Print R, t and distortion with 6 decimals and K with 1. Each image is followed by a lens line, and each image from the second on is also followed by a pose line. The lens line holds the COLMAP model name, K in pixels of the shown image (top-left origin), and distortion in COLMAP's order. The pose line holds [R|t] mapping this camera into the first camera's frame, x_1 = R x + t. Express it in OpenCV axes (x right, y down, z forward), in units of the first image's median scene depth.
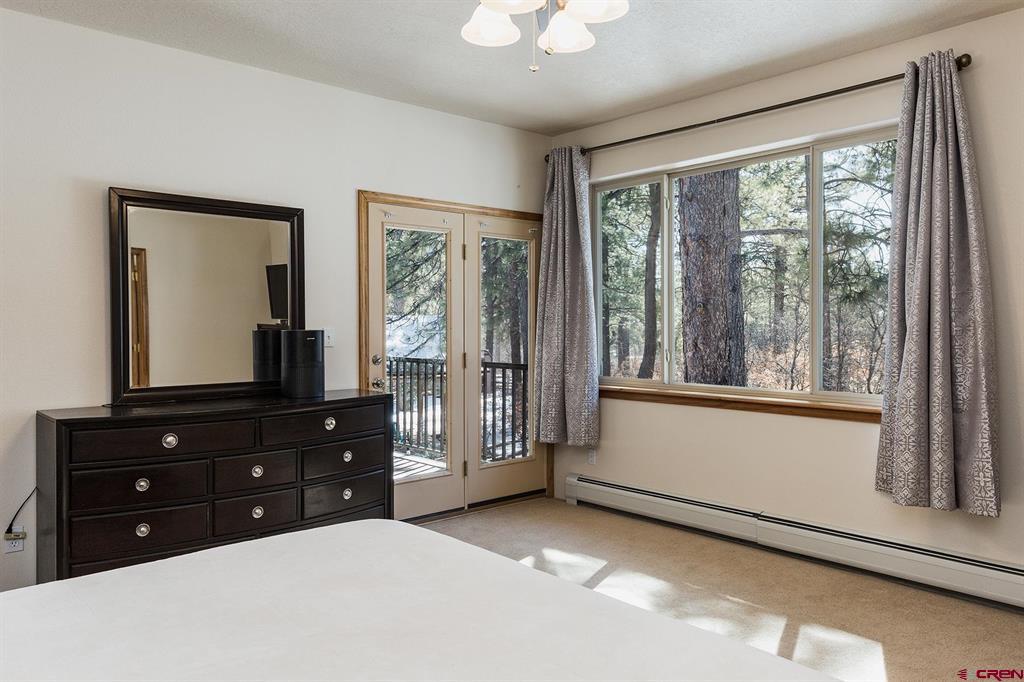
lens RADIAL K [[755.3, 0, 512.0], [0, 755.3, 341.0], [0, 0, 1]] dist [0.037818, -0.001880]
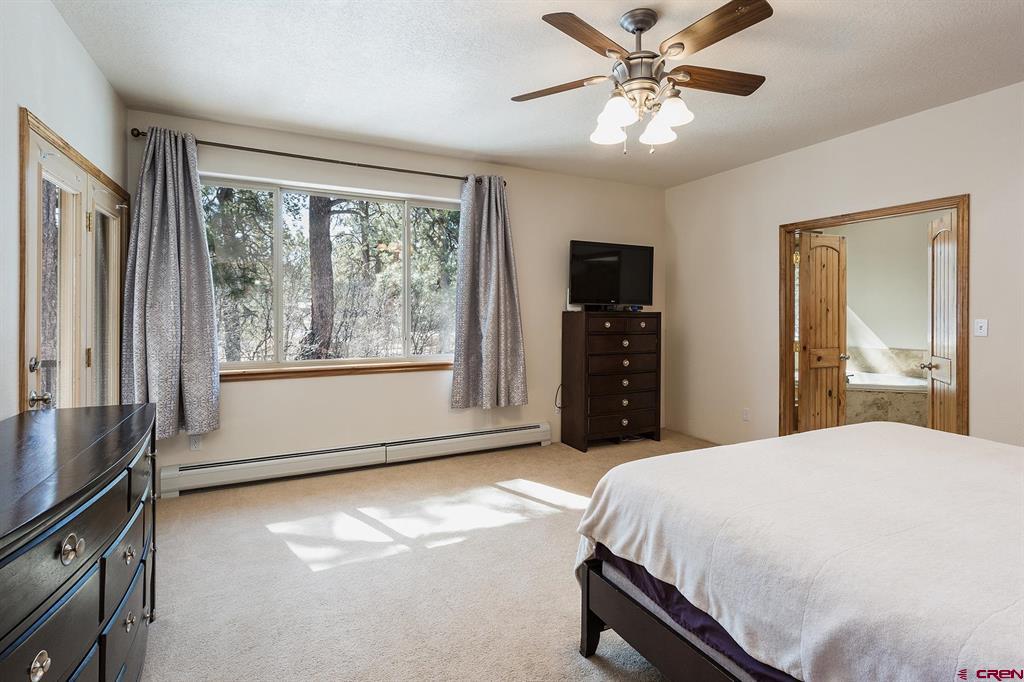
lens RADIAL K [[490.3, 0, 525.3], [0, 490.3, 314.0], [0, 0, 1]] dist [0.000890, 0.000058]
pose [[0.254669, -0.002941, 0.967024, -0.542389], [0.018665, 0.999824, -0.001875, -0.013660], [-0.966848, 0.018527, 0.254679, 0.517487]]
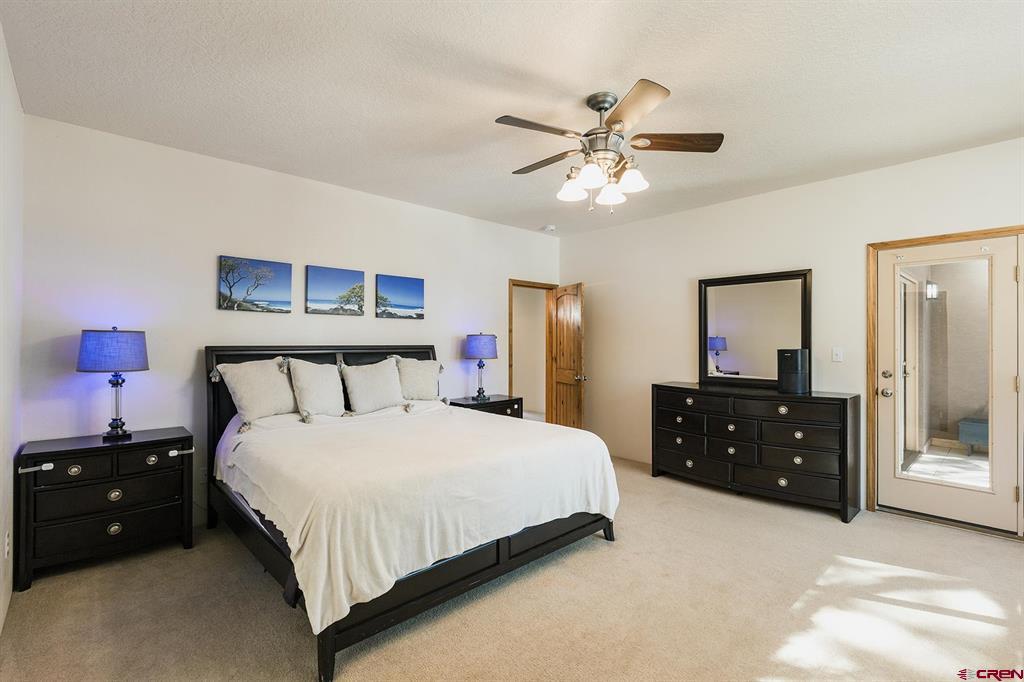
lens RADIAL K [[468.0, 0, 519.0], [0, 468.0, 343.9], [0, 0, 1]] dist [0.002059, 0.000339]
pose [[0.012782, 0.001660, -0.999917, 0.652122], [-0.024382, 0.999702, 0.001348, -0.012196], [0.999621, 0.024363, 0.012819, 0.415010]]
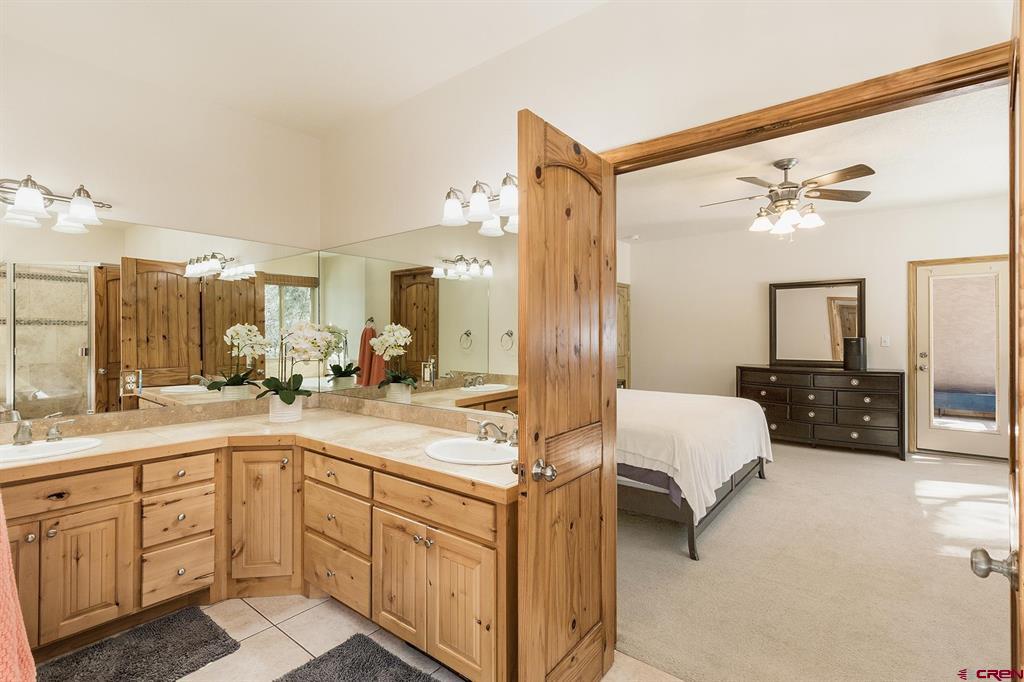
lens RADIAL K [[473.4, 0, 512.0], [0, 473.4, 341.0], [0, 0, 1]] dist [-0.000777, -0.000142]
pose [[0.159683, 0.015726, -0.987043, 0.833695], [-0.016182, 0.999780, 0.013311, -0.006889], [0.987036, 0.013847, 0.159903, -0.137748]]
